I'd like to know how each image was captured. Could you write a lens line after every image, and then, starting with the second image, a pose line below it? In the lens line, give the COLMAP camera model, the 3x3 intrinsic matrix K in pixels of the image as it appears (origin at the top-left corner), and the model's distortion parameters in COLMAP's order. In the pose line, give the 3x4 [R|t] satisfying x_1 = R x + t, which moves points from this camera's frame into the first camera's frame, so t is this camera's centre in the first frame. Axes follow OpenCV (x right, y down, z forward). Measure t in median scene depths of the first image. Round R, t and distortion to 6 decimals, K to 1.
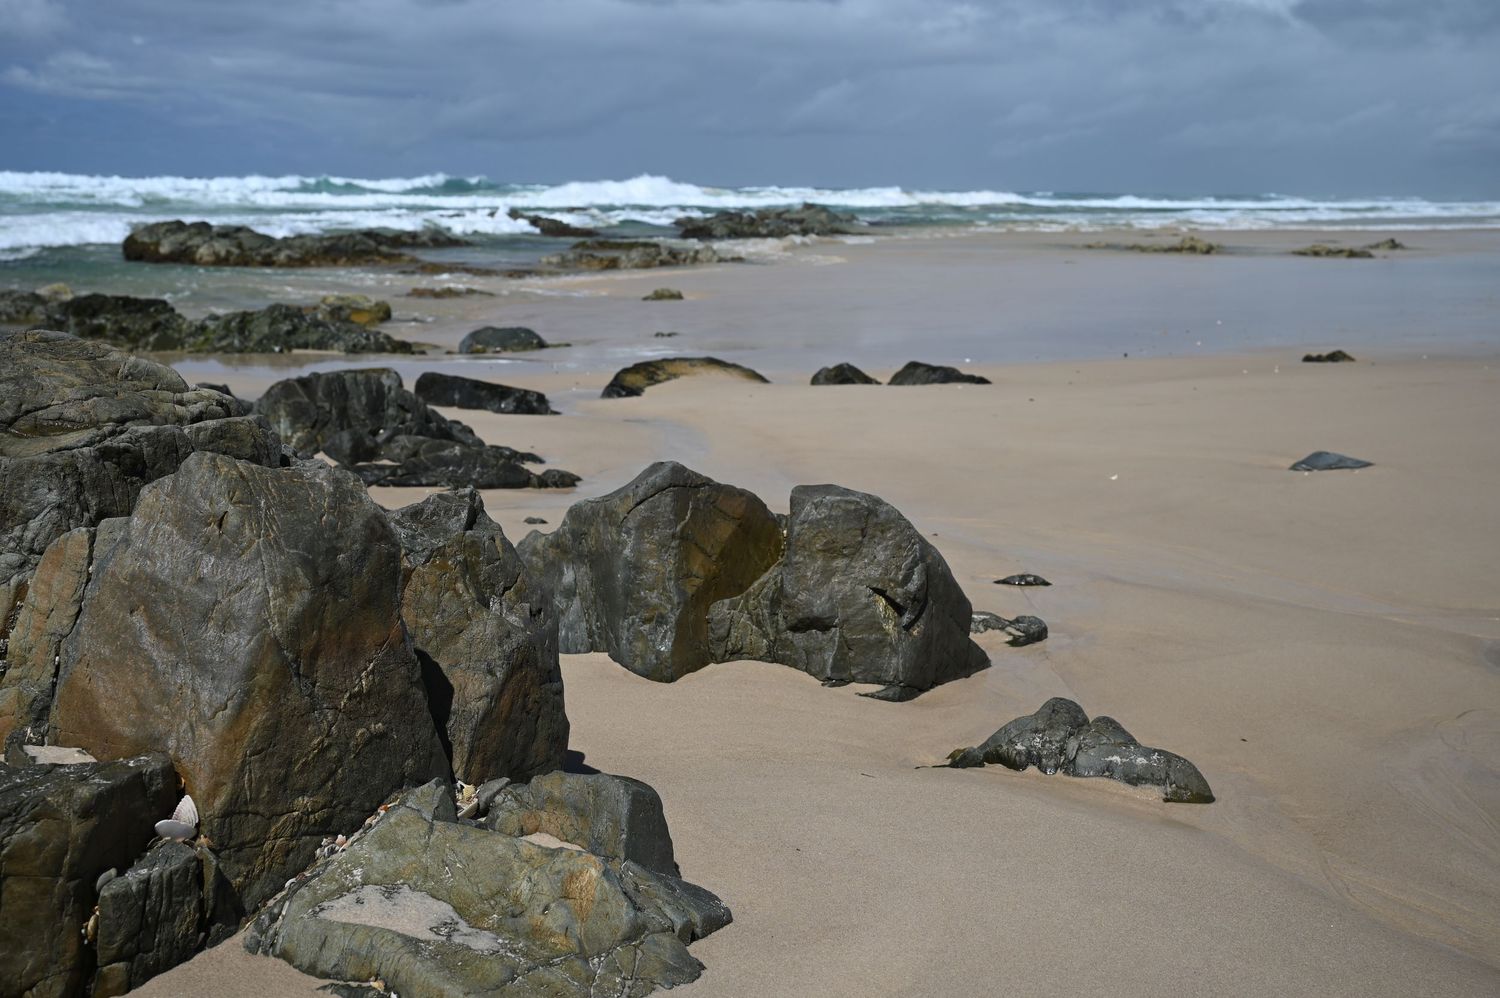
lens RADIAL K [[1688.1, 0, 750.0], [0, 1688.1, 499.0], [0, 0, 1]] dist [-0.014502, 0.144646]
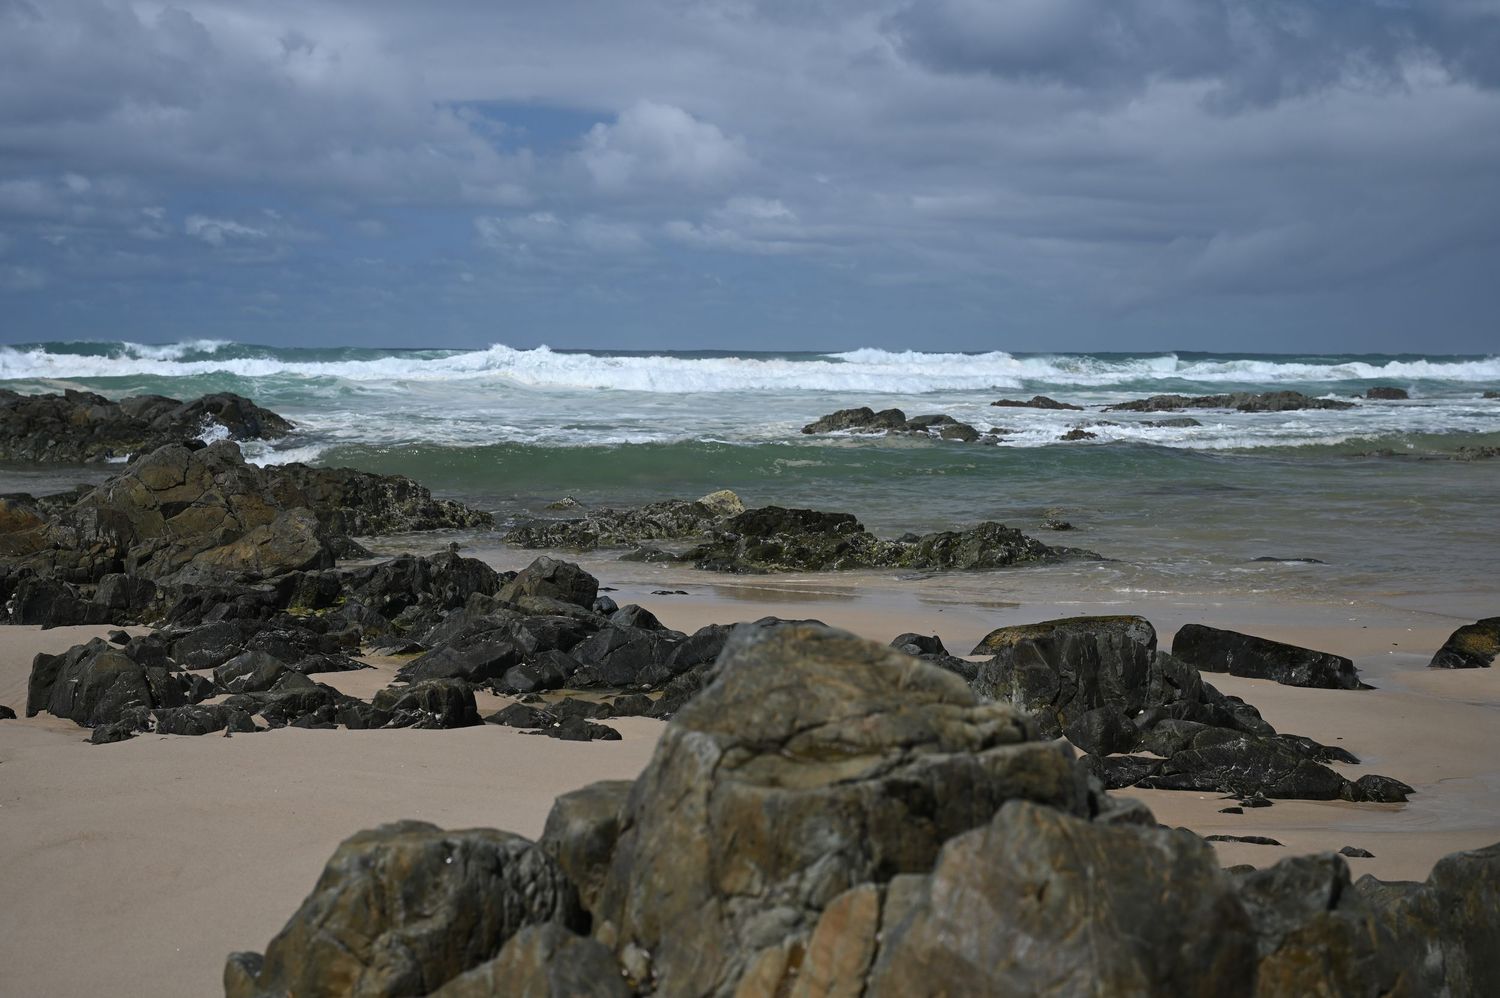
lens RADIAL K [[2375.3, 0, 750.0], [0, 2375.3, 499.0], [0, 0, 1]] dist [0.107464, 0.023689]
pose [[0.948836, 0.025914, -0.314703, -0.082377], [-0.053105, 0.995527, -0.078136, -0.067776], [0.311270, 0.090850, 0.945969, -0.114866]]
